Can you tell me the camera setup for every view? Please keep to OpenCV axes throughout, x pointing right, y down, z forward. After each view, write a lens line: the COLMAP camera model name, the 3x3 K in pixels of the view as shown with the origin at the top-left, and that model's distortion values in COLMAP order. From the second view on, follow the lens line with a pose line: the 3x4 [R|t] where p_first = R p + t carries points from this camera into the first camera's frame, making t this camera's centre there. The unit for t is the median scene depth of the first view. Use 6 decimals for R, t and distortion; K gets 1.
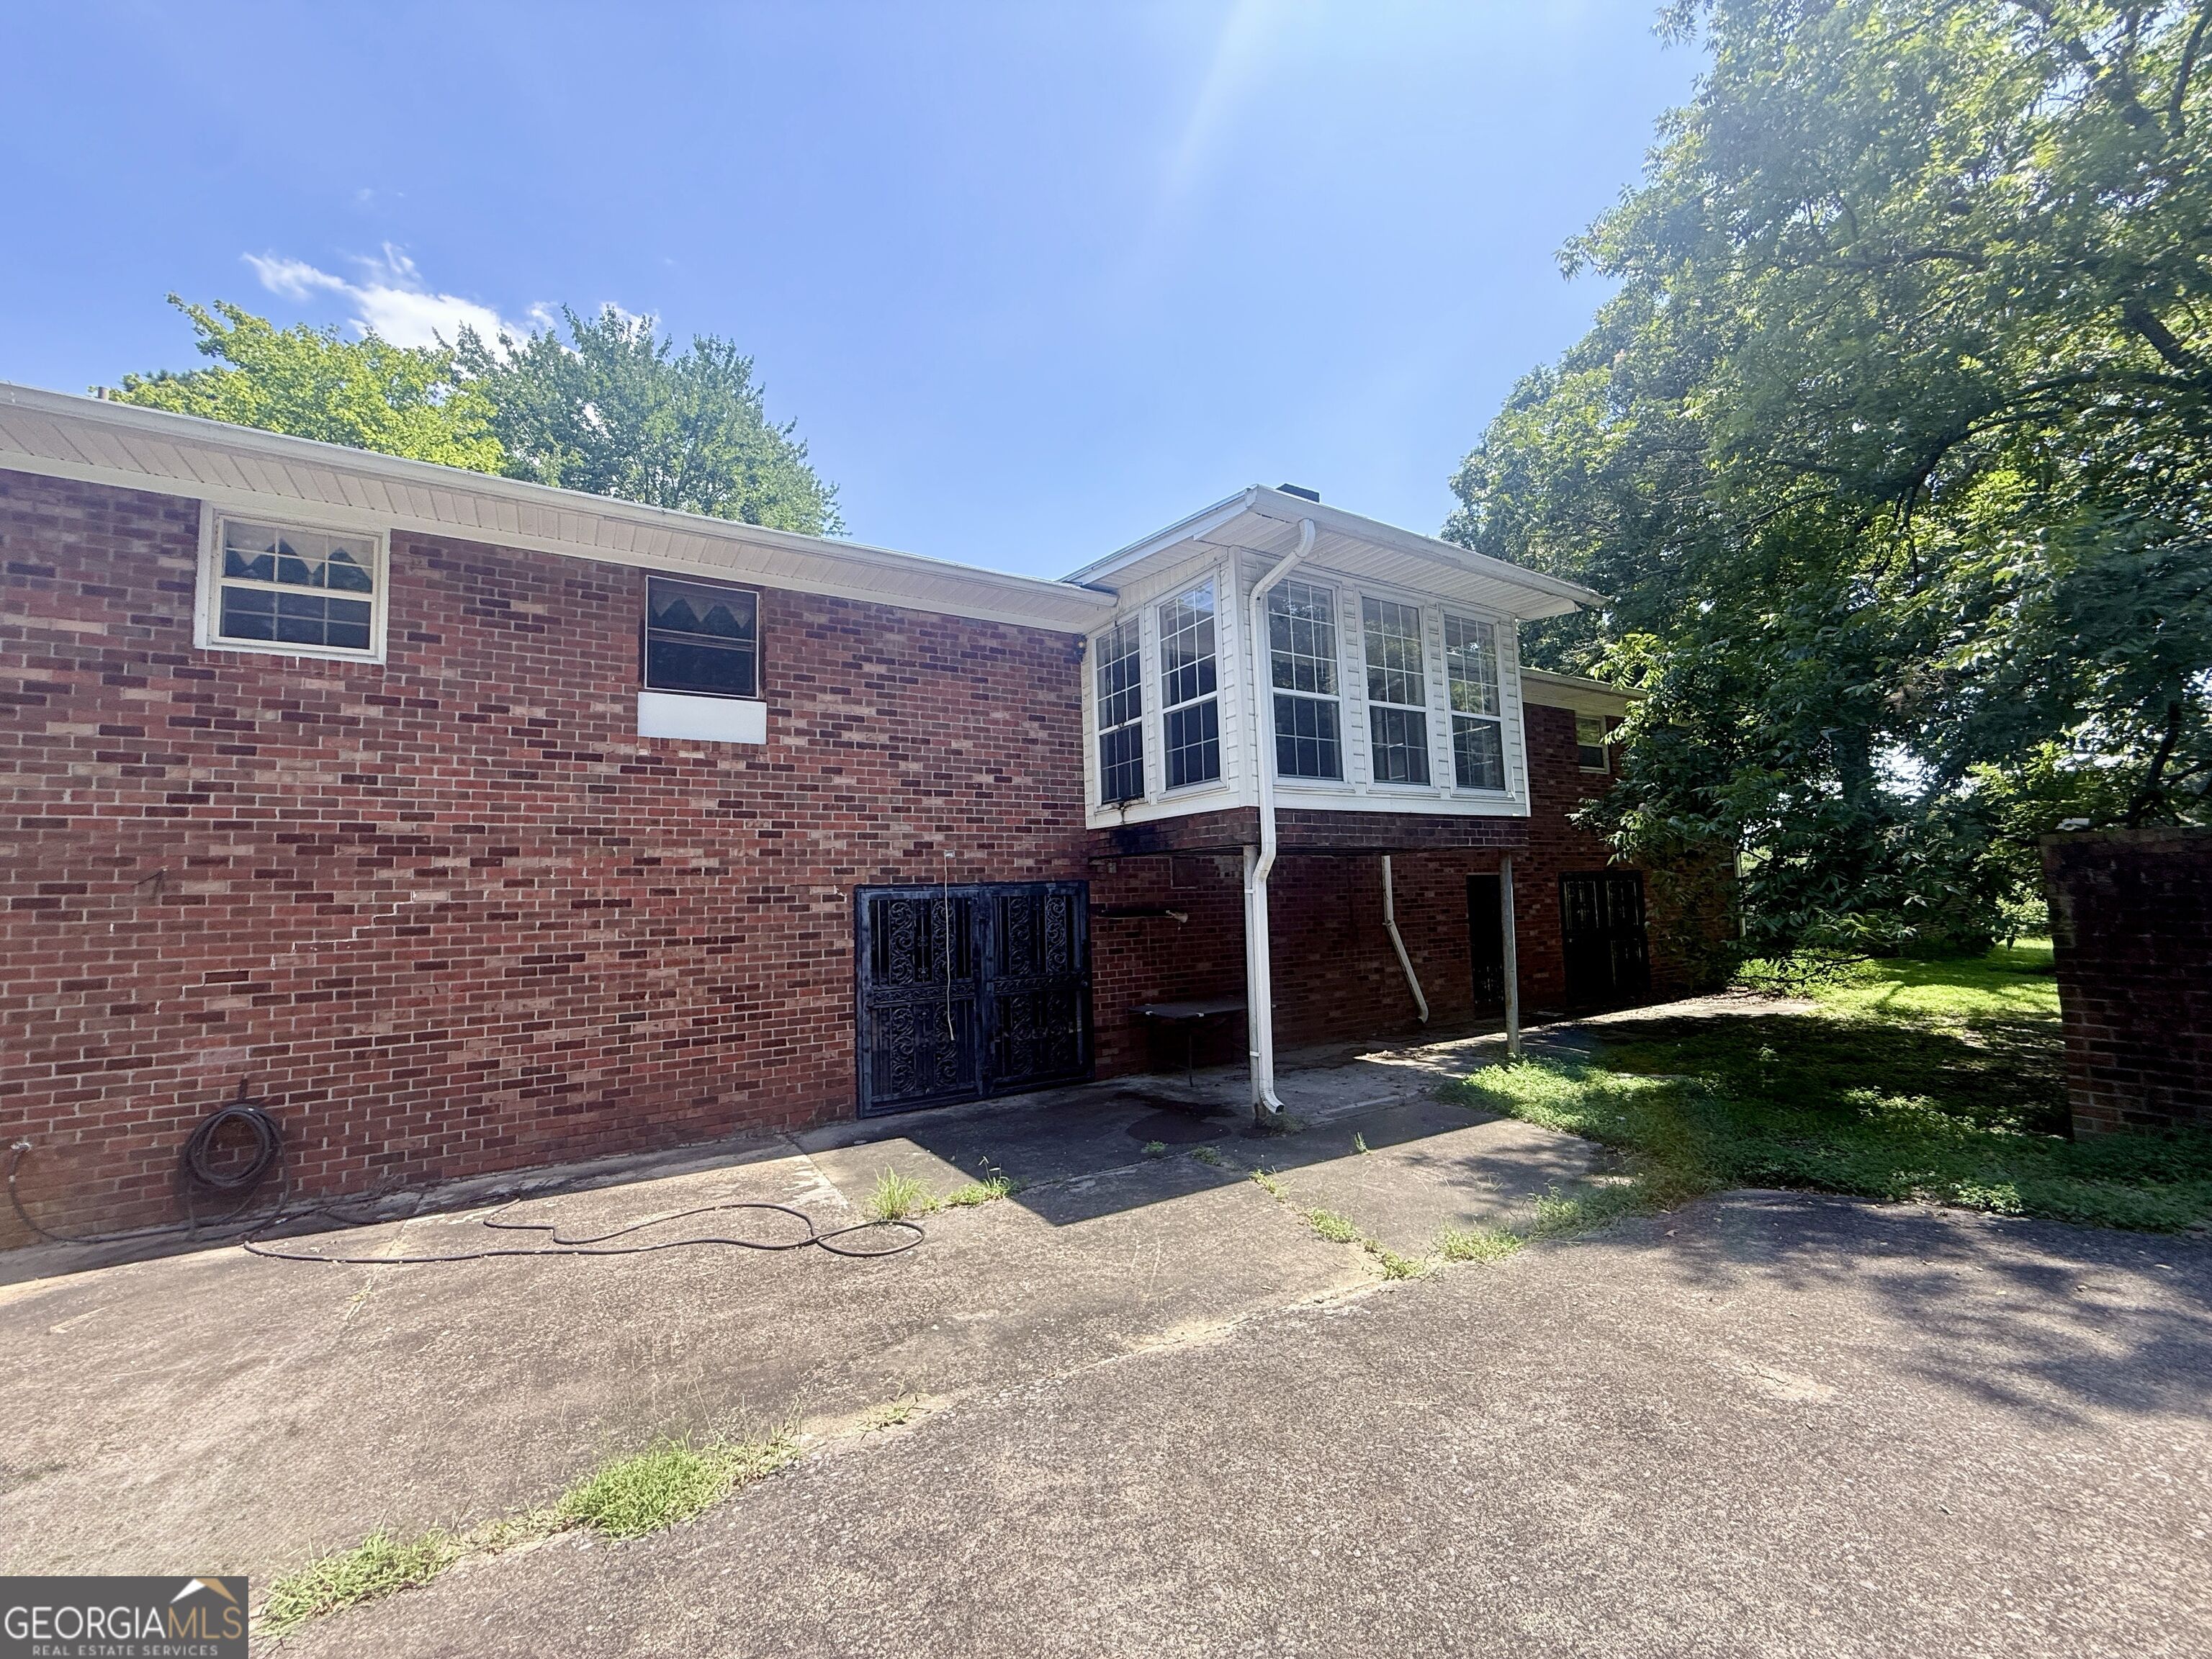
lens RADIAL K [[874.9, 0, 1103.1], [0, 874.9, 833.6], [0, 0, 1]] dist [-0.000069, 0.000957]
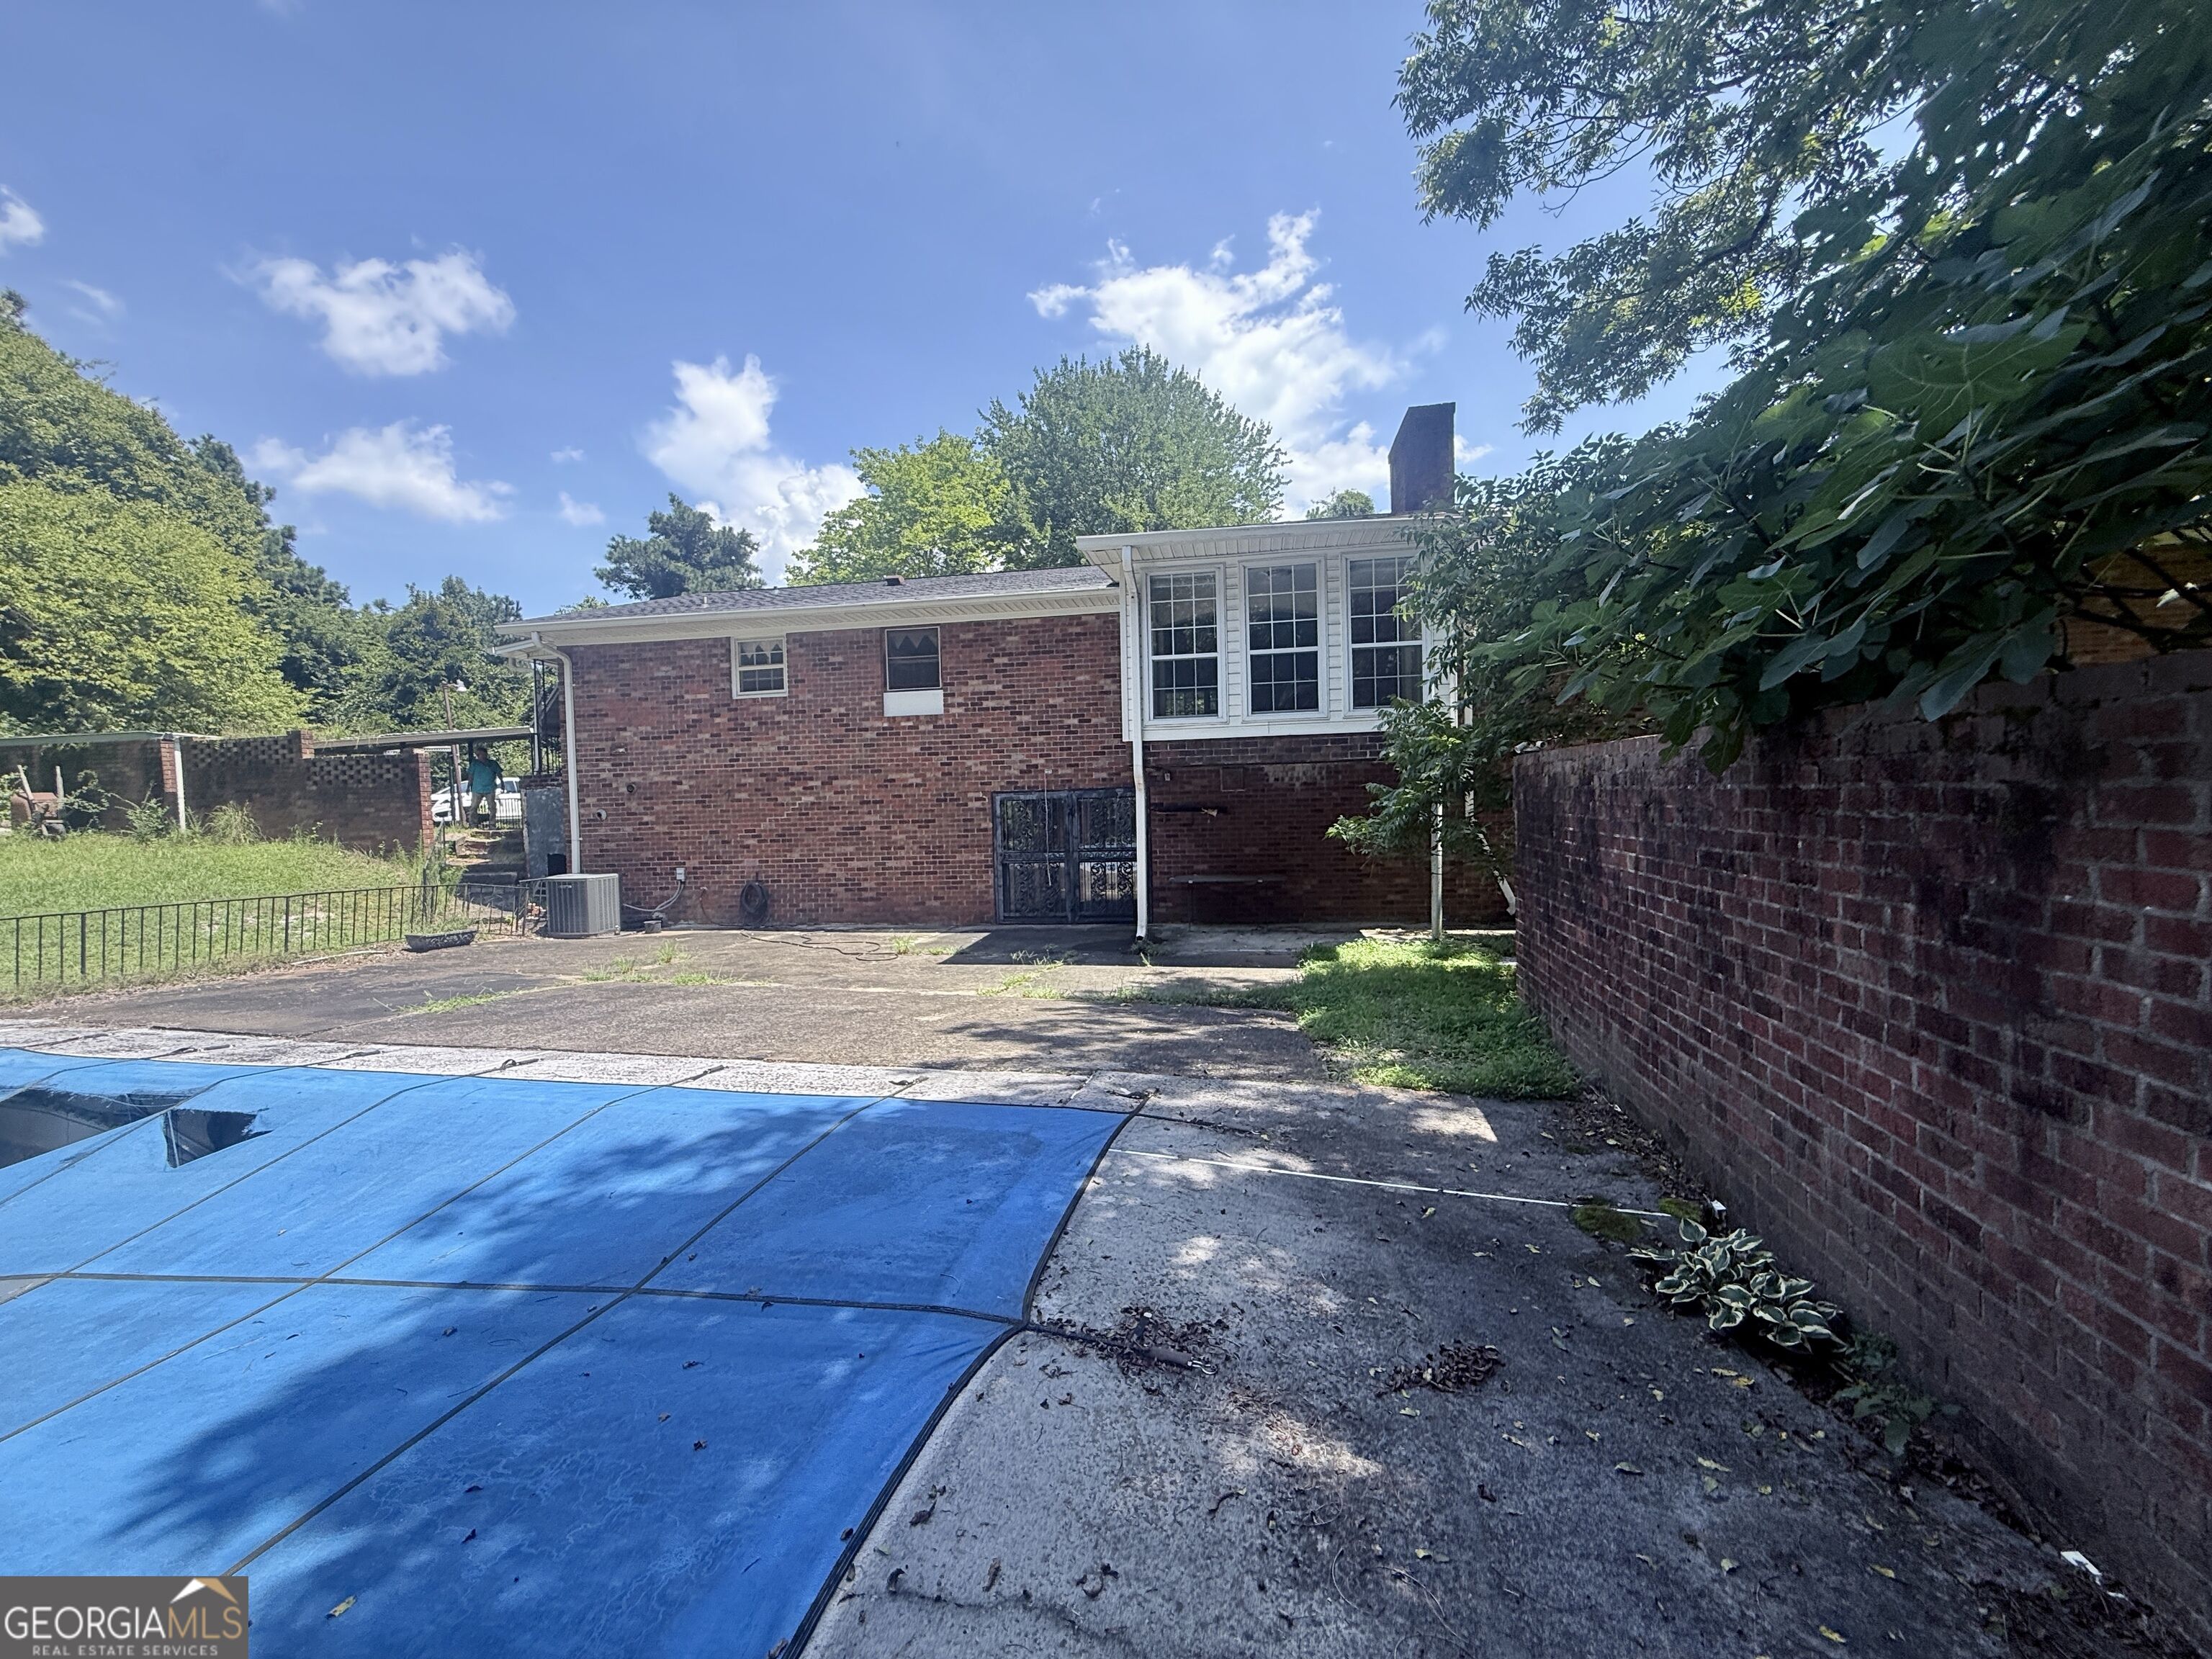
lens RADIAL K [[874.9, 0, 1106.5], [0, 874.9, 829.1], [0, 0, 1]] dist [-0.000069, 0.000957]
pose [[0.755191, 0.029737, -0.654830, 1.097333], [0.053572, 0.992829, 0.106869, -0.042683], [0.653312, -0.115787, 0.748183, -0.159745]]
